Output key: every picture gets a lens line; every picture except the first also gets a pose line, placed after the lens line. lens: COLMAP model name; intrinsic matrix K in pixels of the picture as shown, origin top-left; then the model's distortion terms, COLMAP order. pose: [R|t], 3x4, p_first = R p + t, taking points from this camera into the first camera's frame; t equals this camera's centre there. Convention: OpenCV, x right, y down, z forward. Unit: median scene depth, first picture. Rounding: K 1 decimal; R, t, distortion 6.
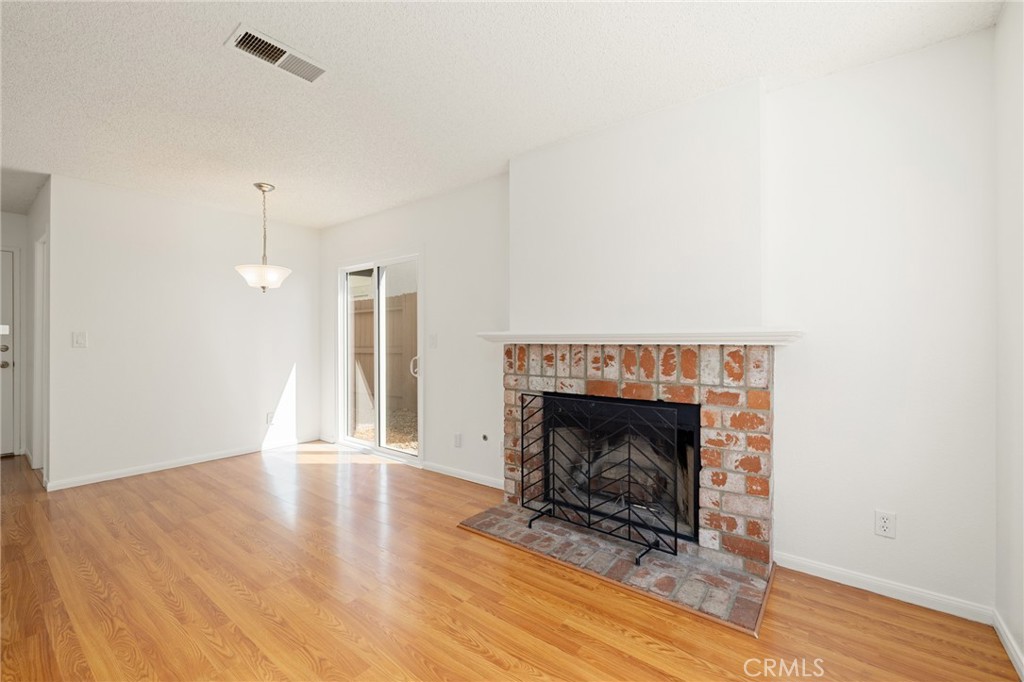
lens RADIAL K [[433.9, 0, 511.4], [0, 433.9, 340.7], [0, 0, 1]] dist [-0.000177, 0.000083]
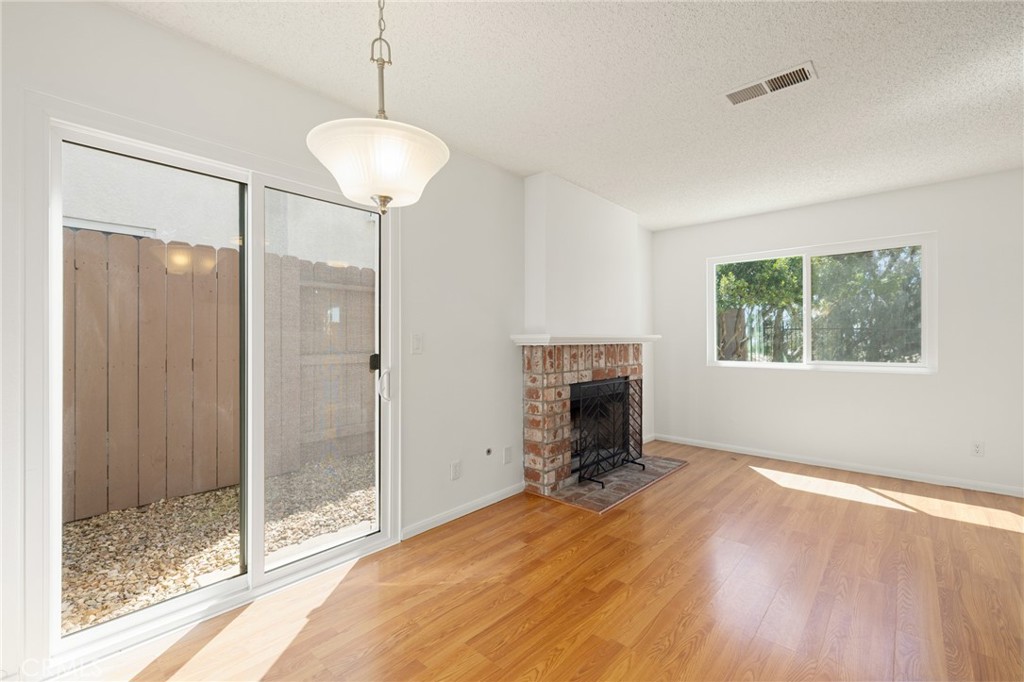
lens RADIAL K [[433.9, 0, 513.7], [0, 433.9, 342.2], [0, 0, 1]] dist [-0.000177, 0.000083]
pose [[0.076113, -0.001591, 0.997098, -1.186425], [0.010353, 0.999946, 0.000806, -0.002533], [-0.997045, 0.010262, 0.076125, 1.102408]]
